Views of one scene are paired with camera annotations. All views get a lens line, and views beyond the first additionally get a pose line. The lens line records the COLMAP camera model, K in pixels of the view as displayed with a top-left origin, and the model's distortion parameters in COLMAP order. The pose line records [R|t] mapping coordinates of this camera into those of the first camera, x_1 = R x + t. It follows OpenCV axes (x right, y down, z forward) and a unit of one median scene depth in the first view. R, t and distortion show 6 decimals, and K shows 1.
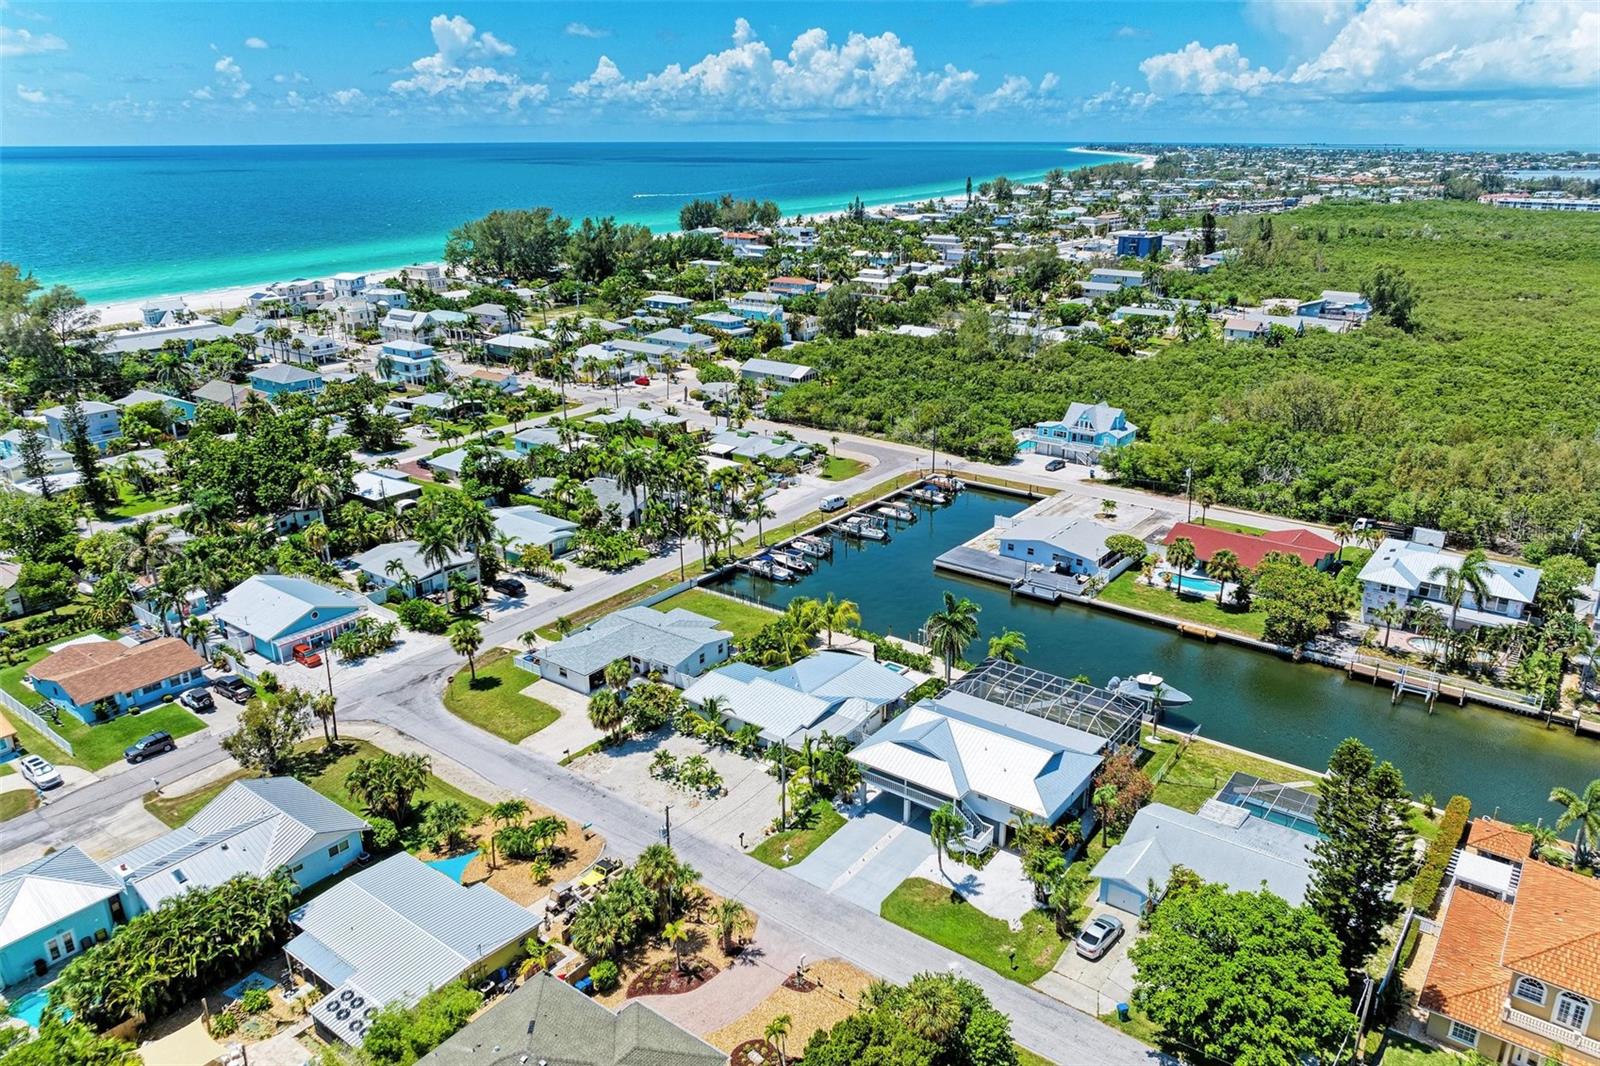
lens RADIAL K [[1098.5, 0, 800.0], [0, 1098.5, 533.0], [0, 0, 1]] dist [-0.022408, 0.001756]
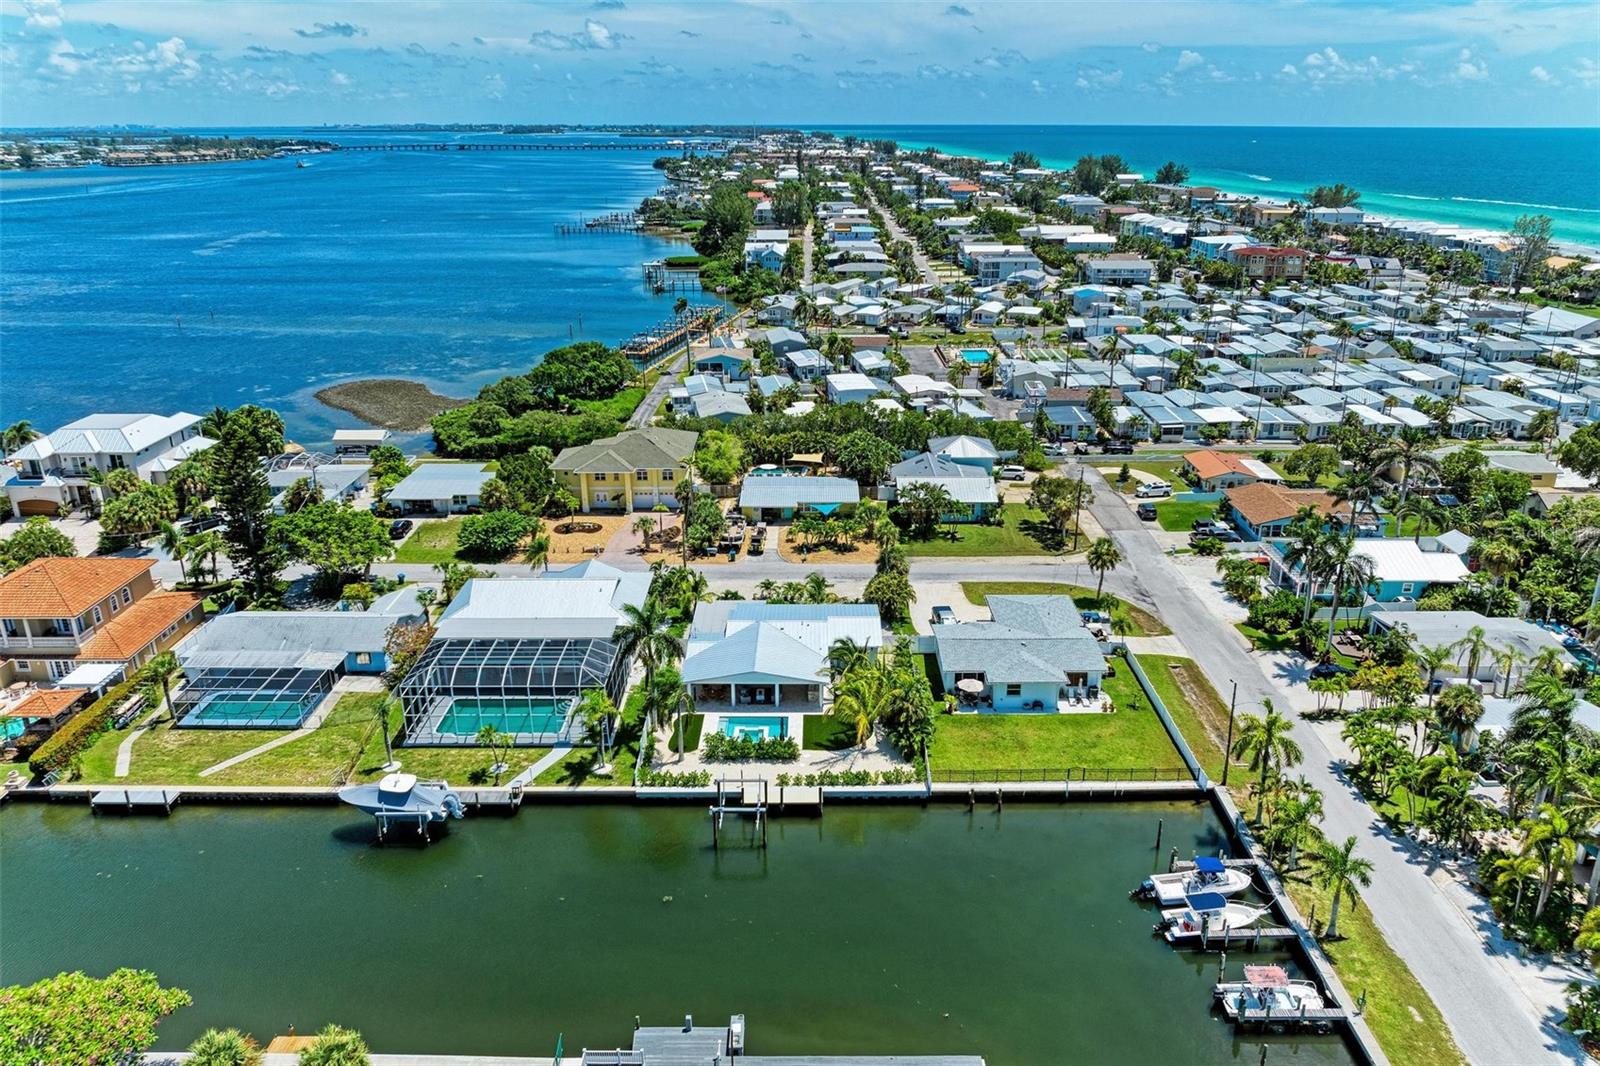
lens RADIAL K [[1098.5, 0, 800.0], [0, 1098.5, 533.0], [0, 0, 1]] dist [-0.022408, 0.001756]
pose [[-0.797554, 0.210015, -0.565510, 0.339474], [-0.204043, 0.788274, 0.580509, -0.318836], [0.567692, 0.578375, -0.585839, 1.043660]]
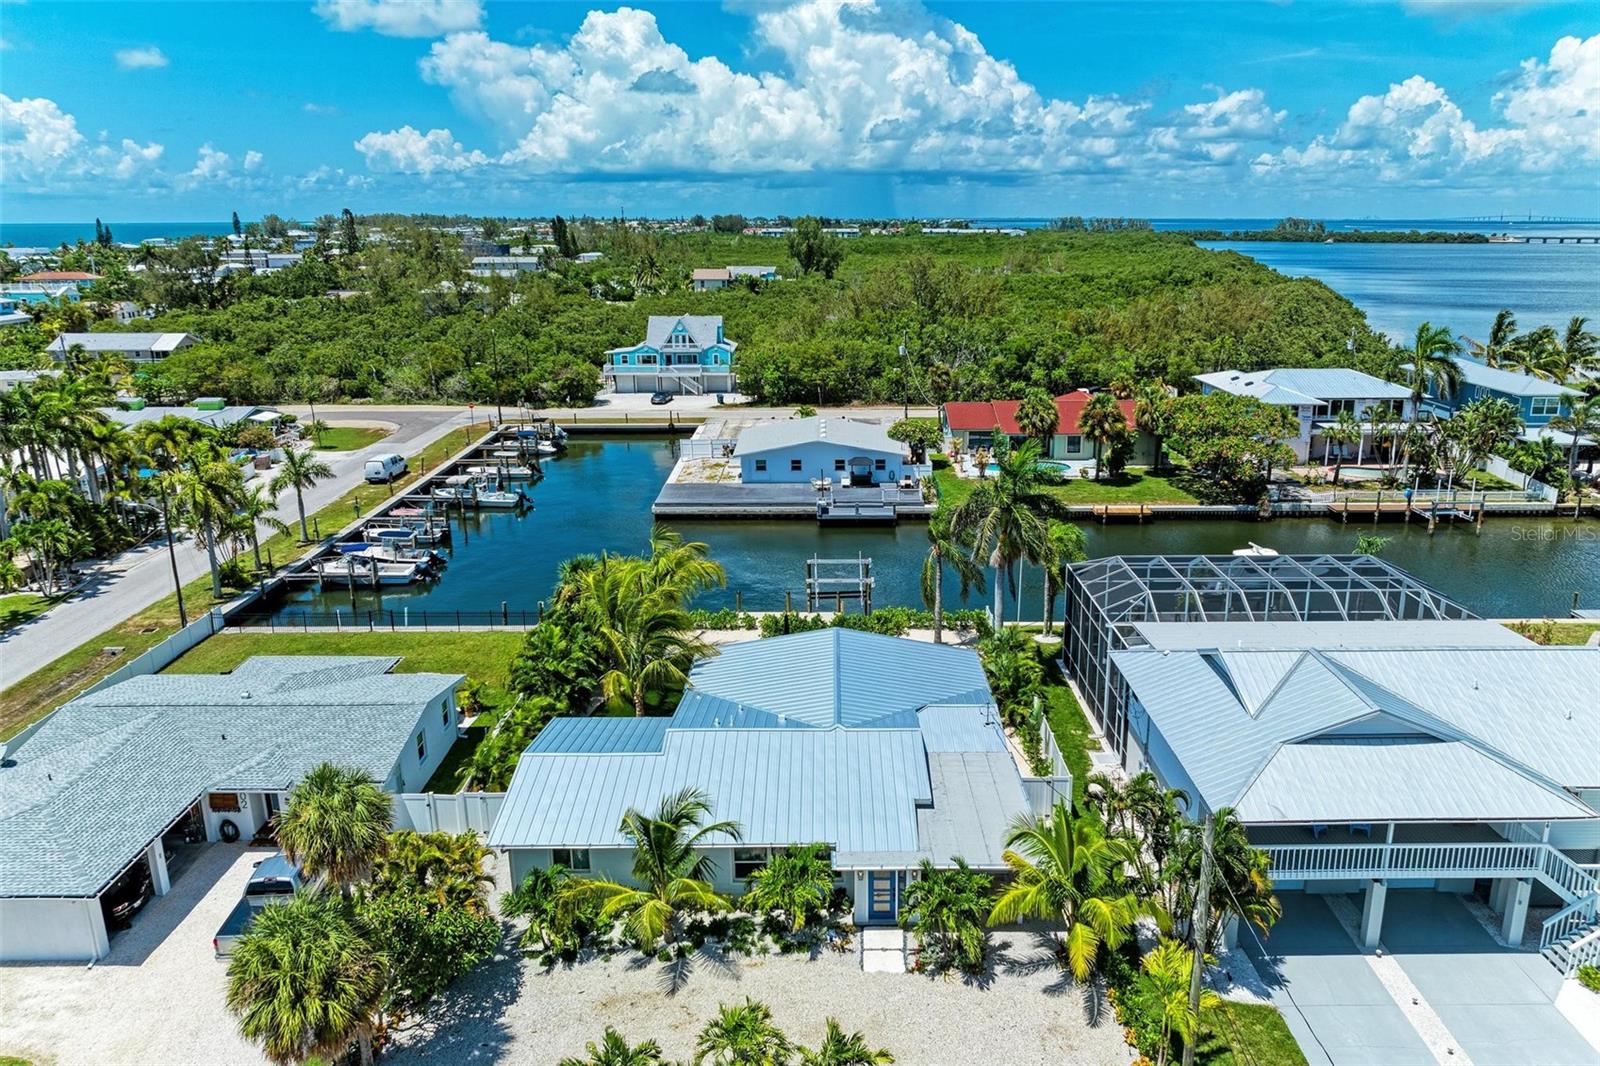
lens RADIAL K [[1116.9, 0, 807.9], [0, 1116.9, 563.9], [0, 0, 1]] dist [-0.022784, 0.002887]
pose [[0.799320, -0.179926, 0.573336, -0.142506], [0.206385, 0.978281, 0.019275, 0.057494], [-0.564352, 0.102921, 0.819094, 0.475908]]
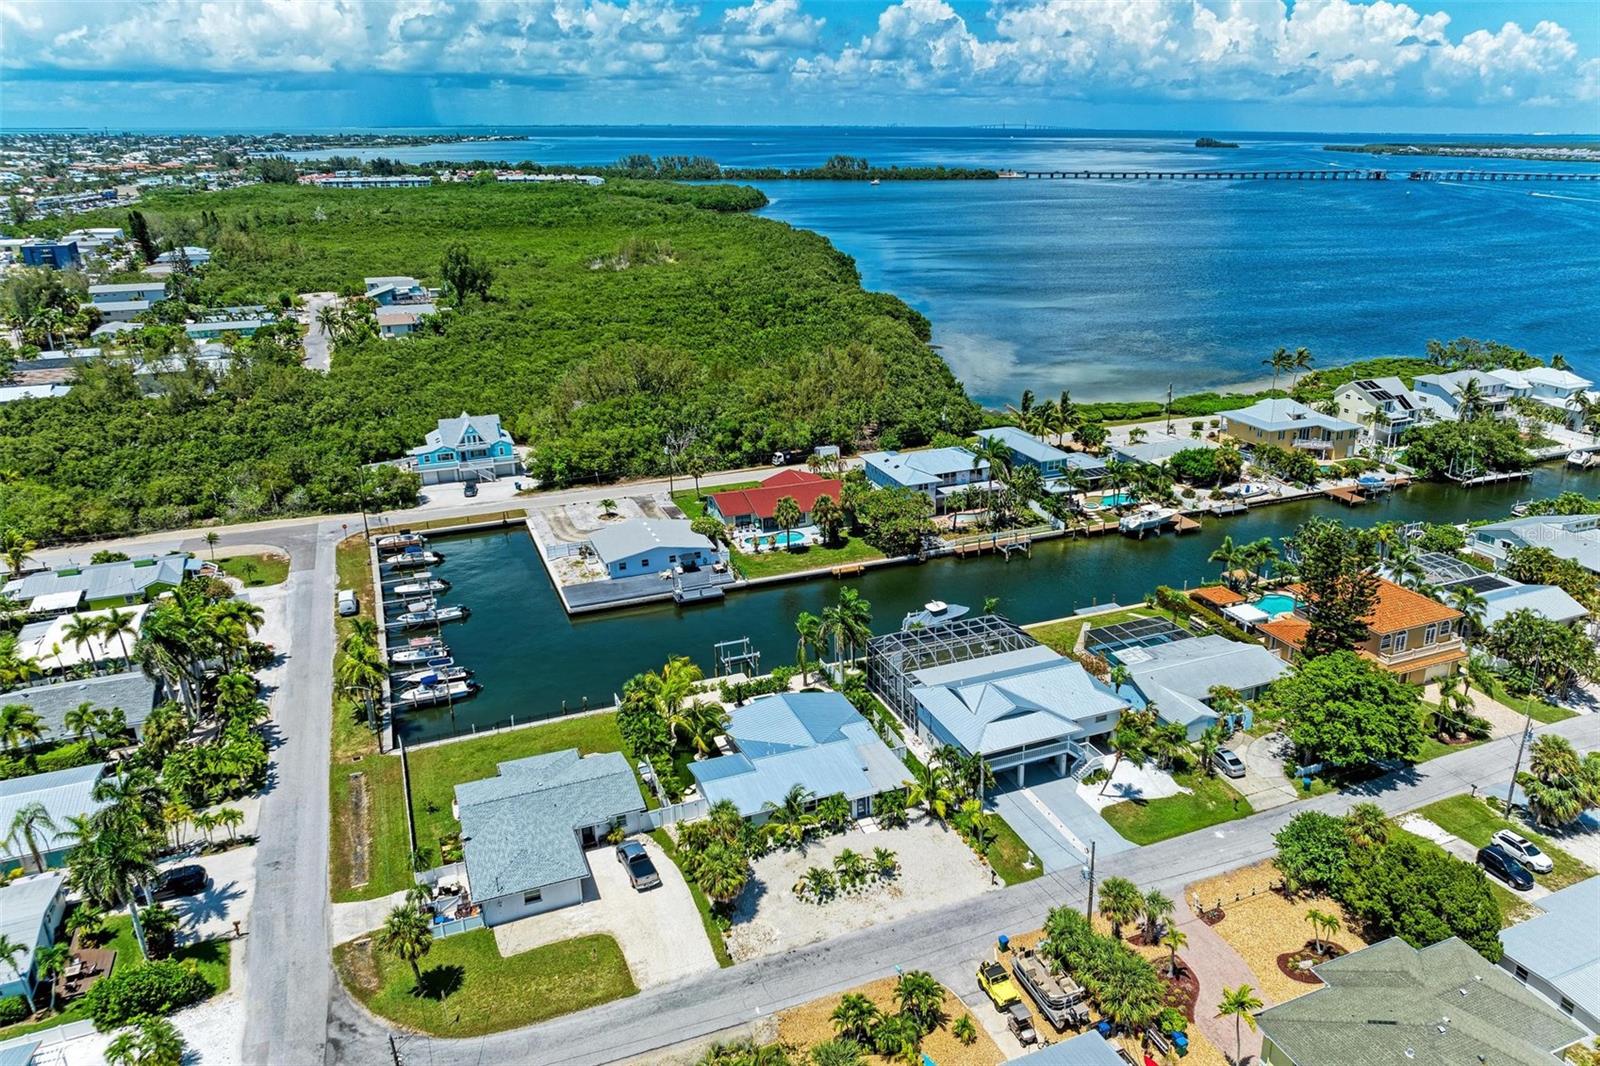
lens RADIAL K [[1134.0, 0, 853.7], [0, 1134.0, 534.5], [0, 0, 1]] dist [-0.011856, -0.004688]
pose [[0.489354, -0.292795, 0.821464, -0.474233], [0.289618, 0.943056, 0.163606, -0.108892], [-0.822590, 0.157850, 0.546287, 0.304404]]
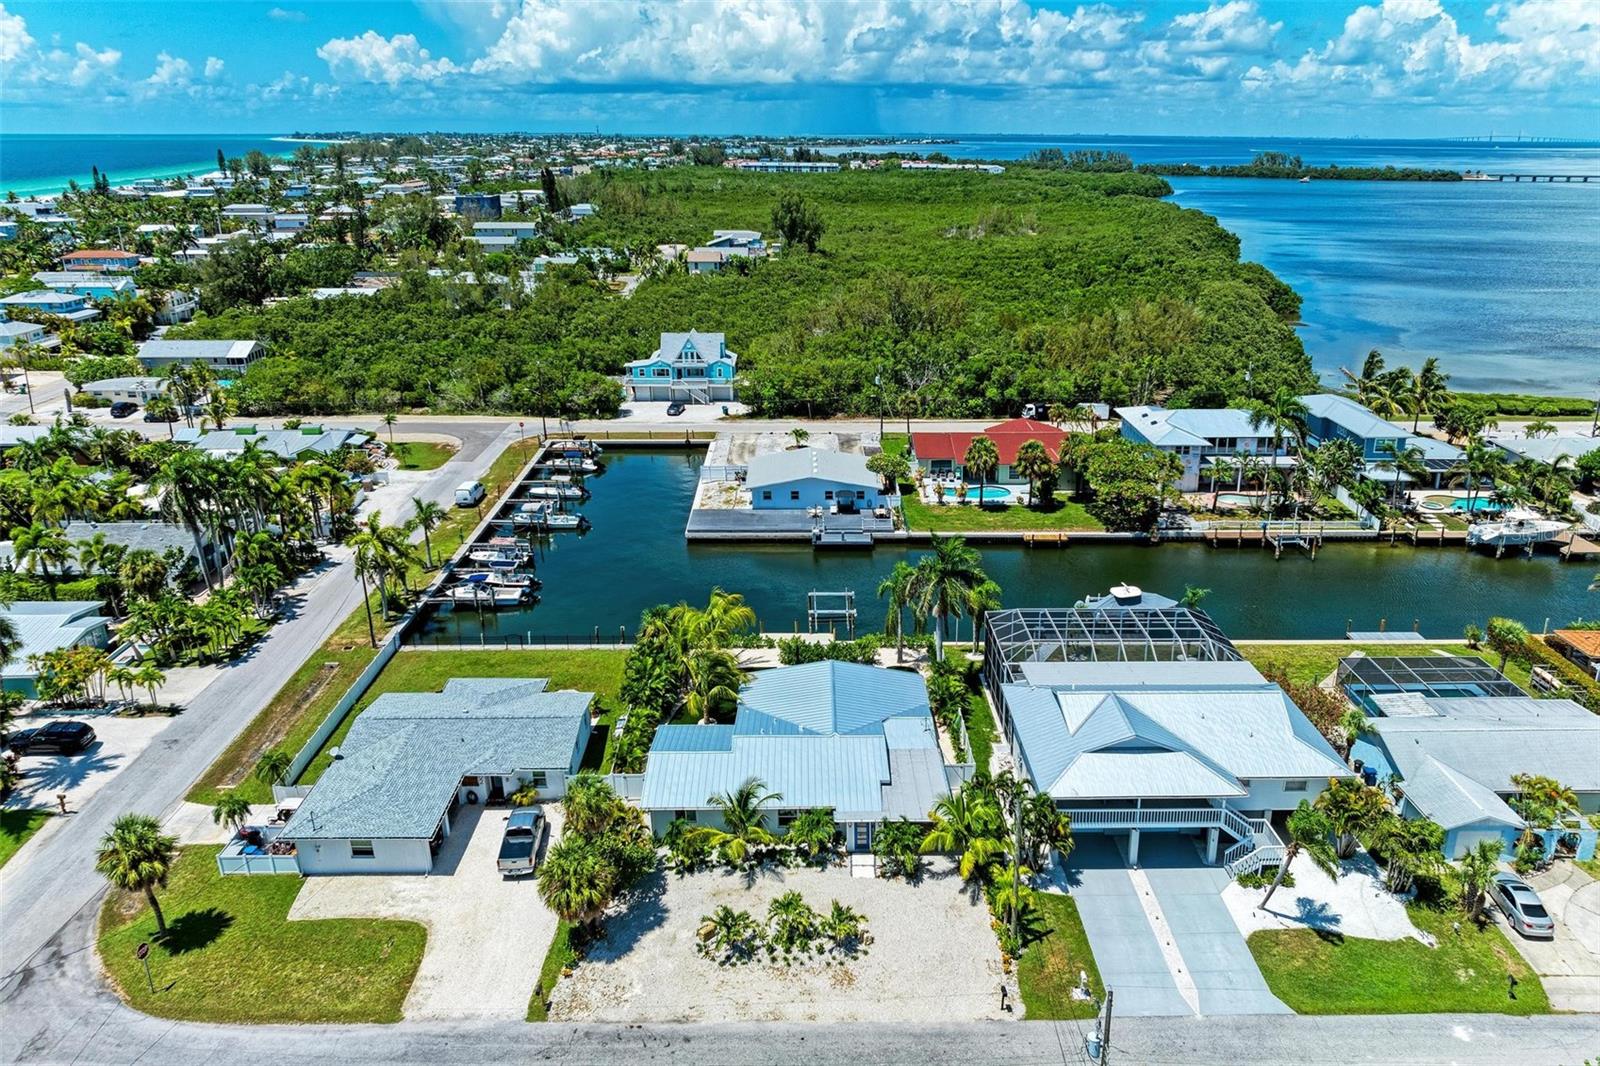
lens RADIAL K [[1129.7, 0, 800.0], [0, 1129.7, 533.0], [0, 0, 1]] dist [-0.019389, 0.000773]
pose [[0.791937, -0.200718, 0.576669, -0.243758], [0.202168, 0.977352, 0.062544, -0.006050], [-0.576162, 0.067053, 0.814580, 0.333207]]
